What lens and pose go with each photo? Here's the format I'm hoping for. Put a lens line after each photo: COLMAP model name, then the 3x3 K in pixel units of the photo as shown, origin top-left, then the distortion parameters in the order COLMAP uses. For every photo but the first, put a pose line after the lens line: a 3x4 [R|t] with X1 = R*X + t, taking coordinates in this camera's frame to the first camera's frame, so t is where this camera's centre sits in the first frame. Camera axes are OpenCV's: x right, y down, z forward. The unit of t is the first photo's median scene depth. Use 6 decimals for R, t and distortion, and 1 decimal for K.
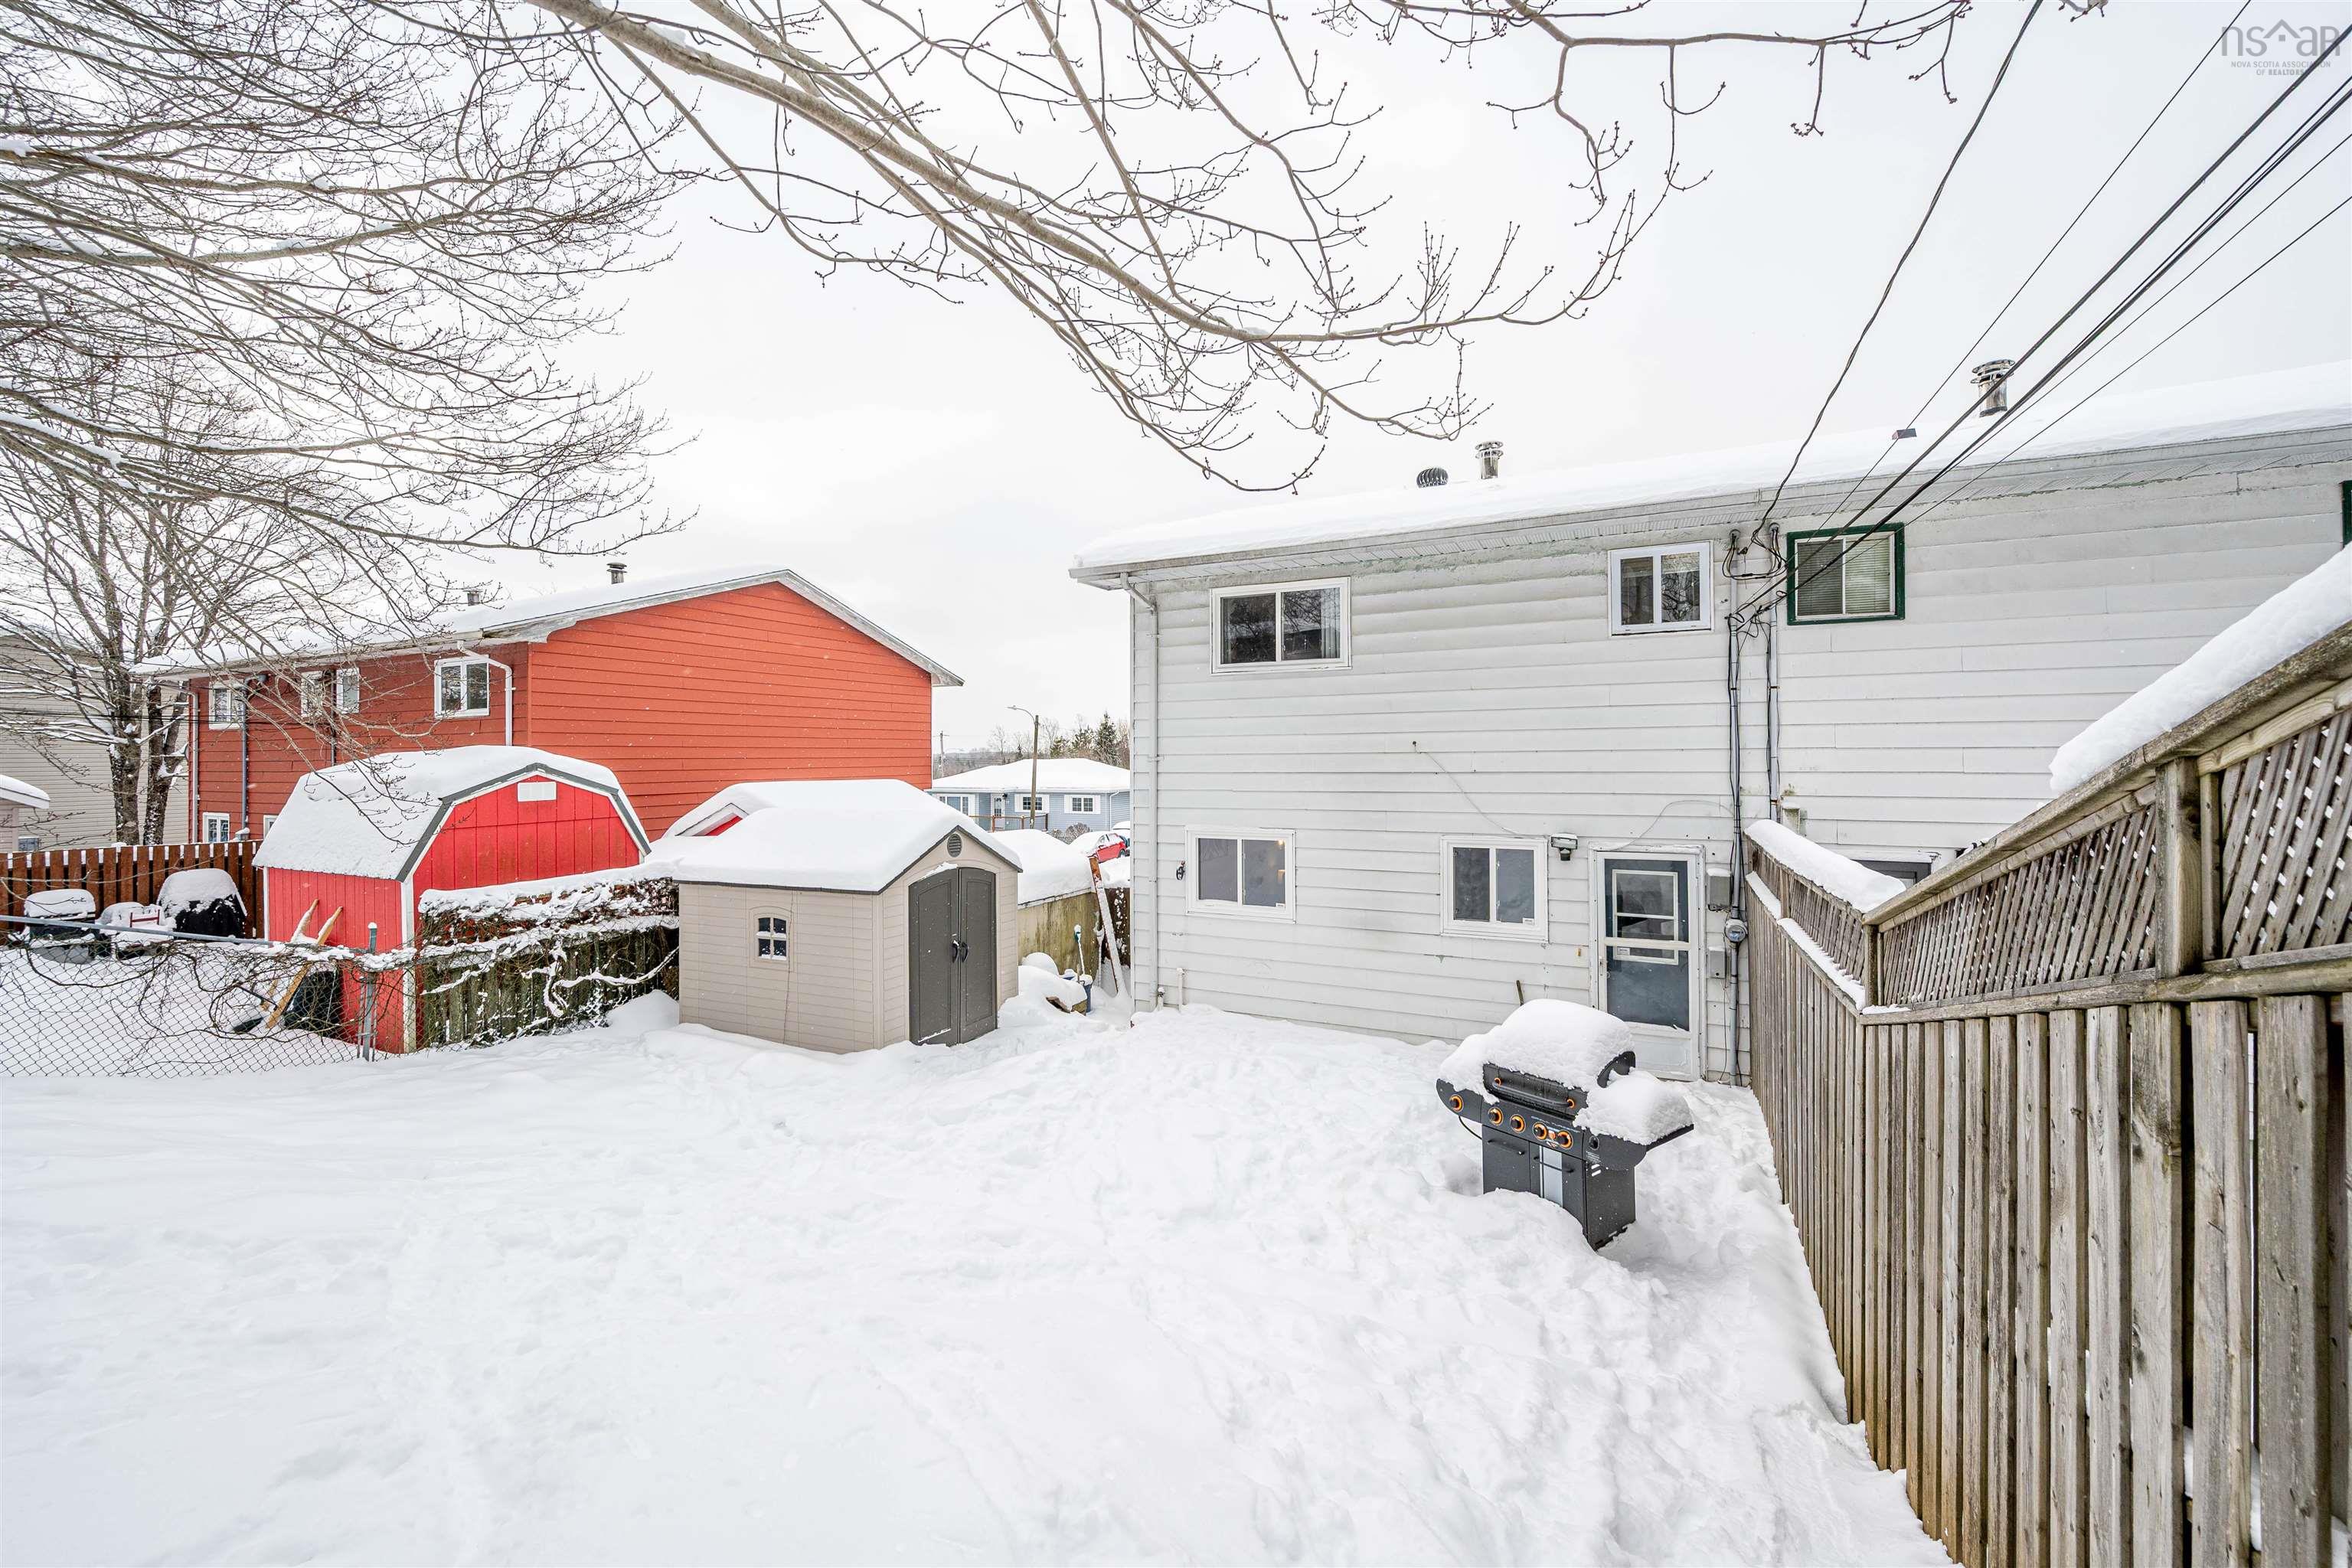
lens RADIAL K [[912.3, 0, 1185.0], [0, 912.3, 775.8], [0, 0, 1]] dist [-0.000494, -0.000072]
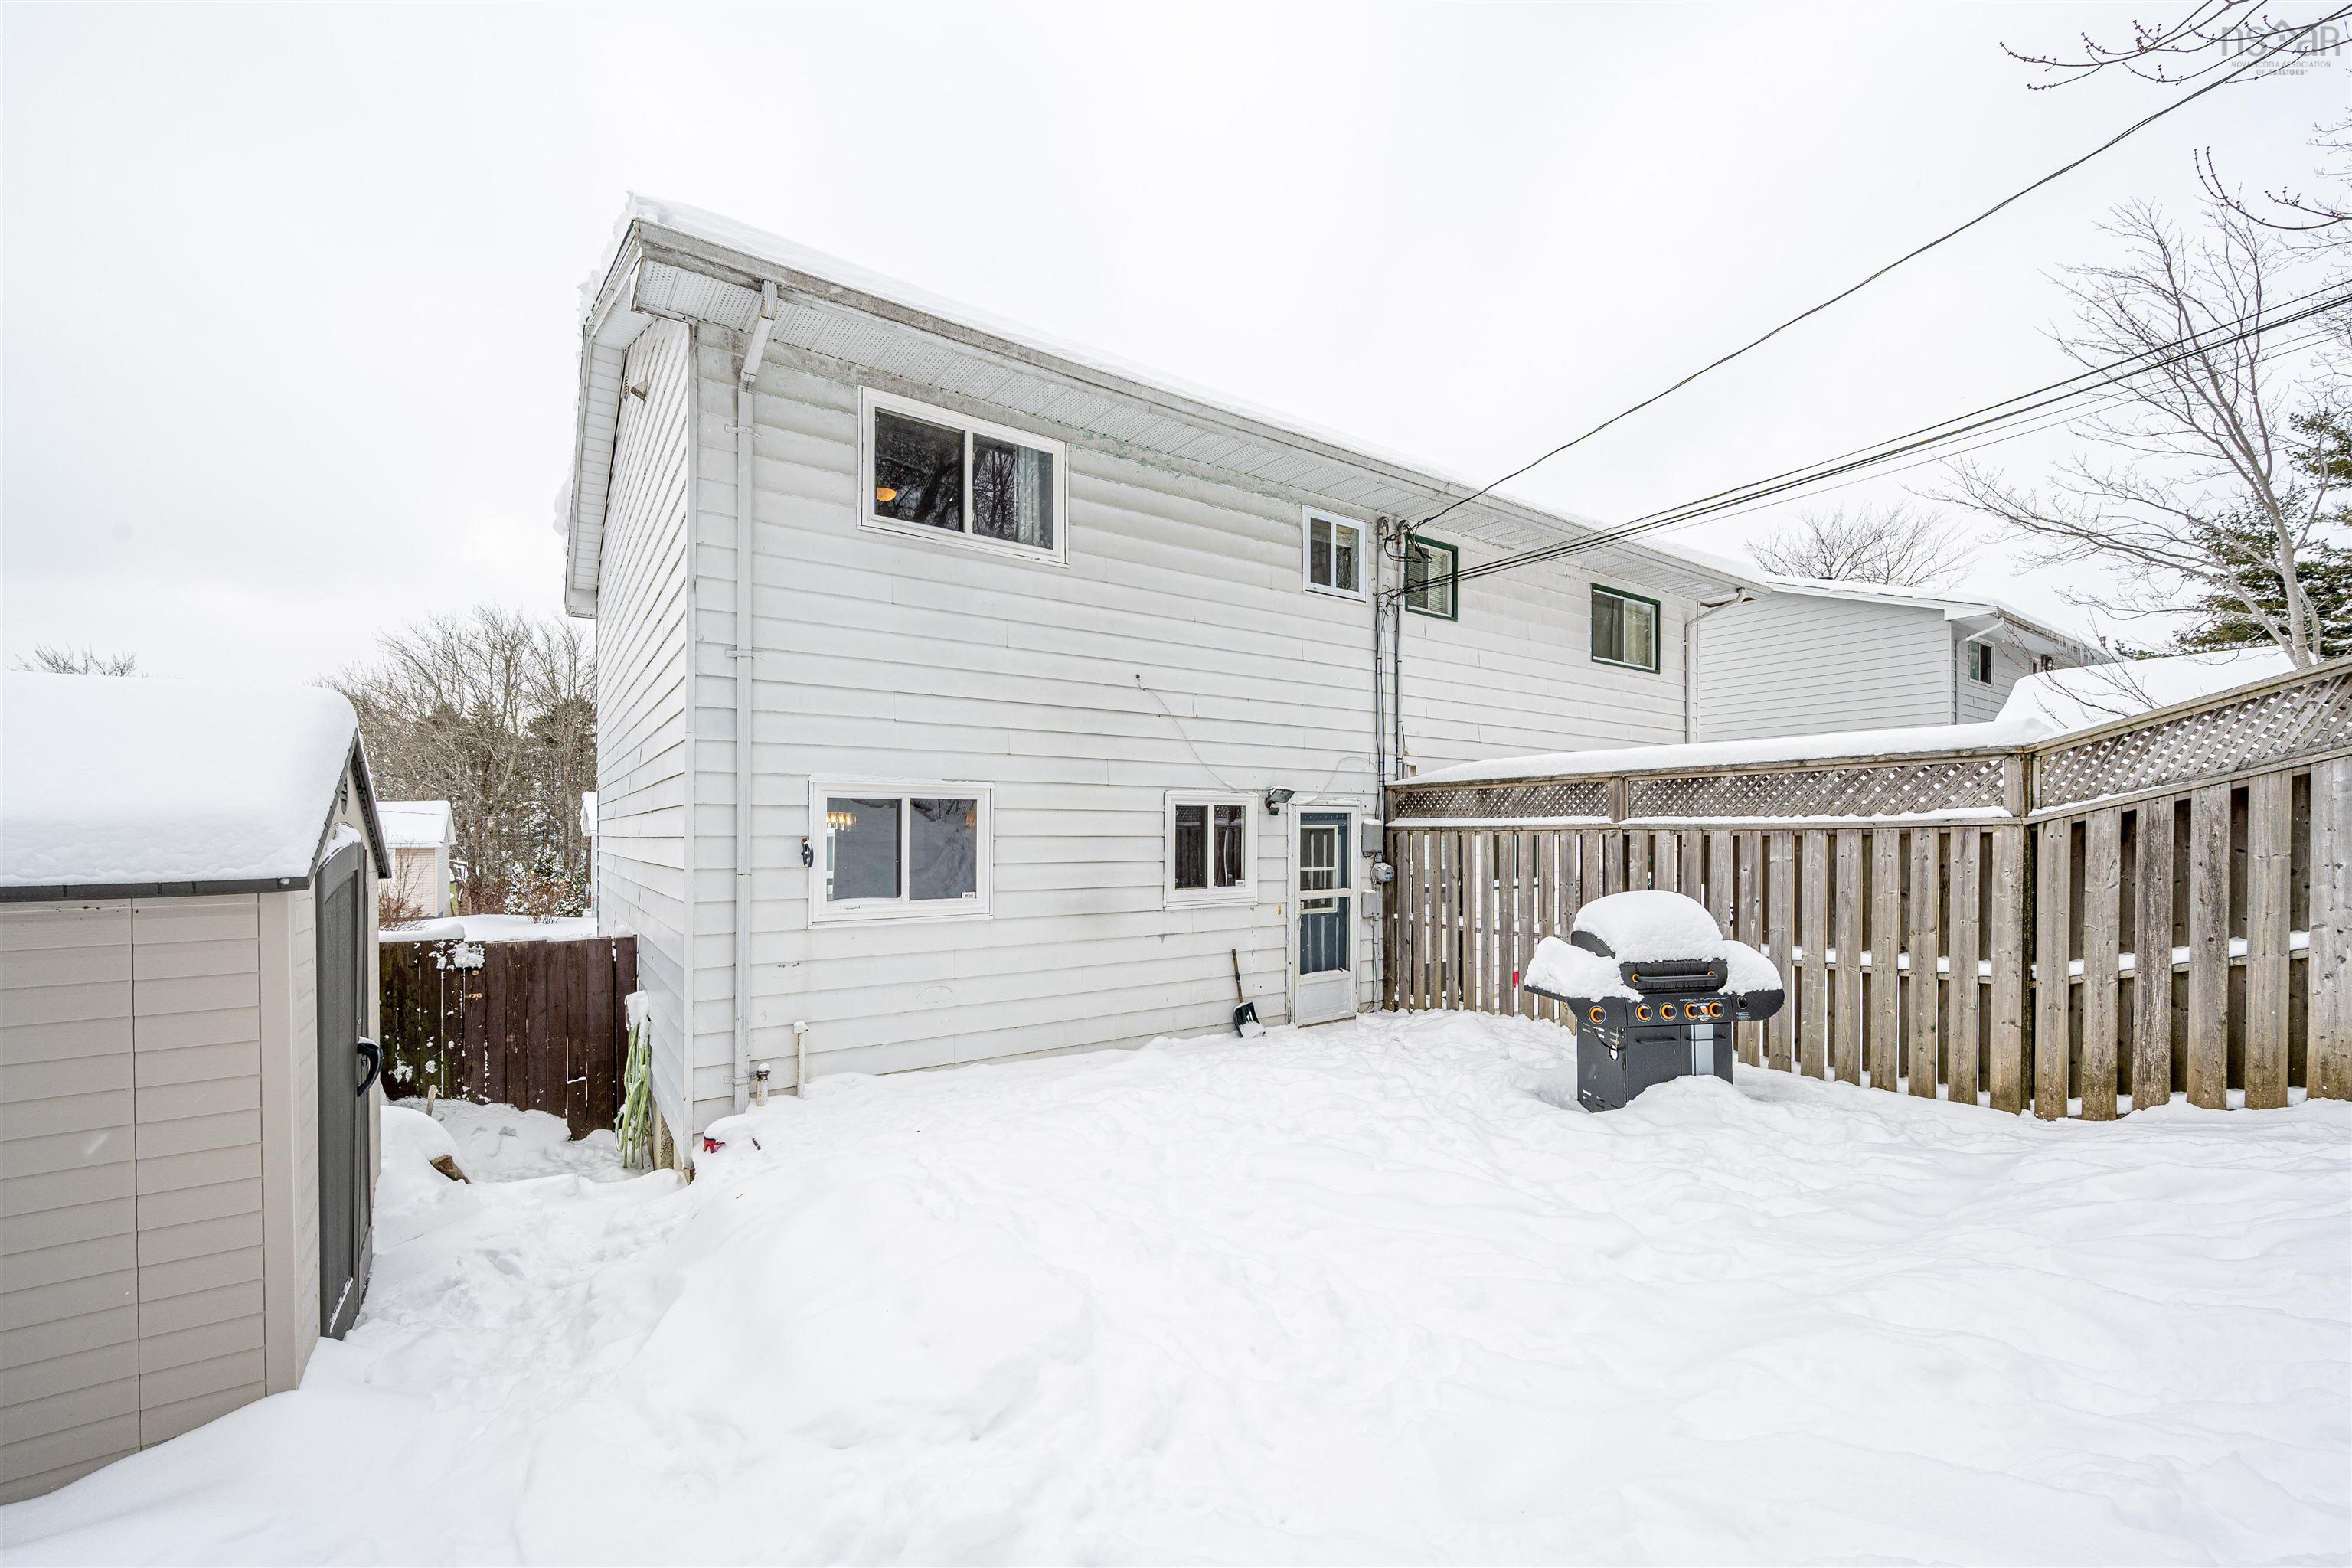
lens RADIAL K [[932.0, 0, 1180.1], [0, 932.0, 845.0], [0, 0, 1]] dist [-0.000051, 0.000006]
pose [[0.488271, -0.006222, 0.872670, -0.462528], [0.009473, 0.999953, 0.001829, 0.114981], [-0.872641, 0.007374, 0.488307, 0.575144]]
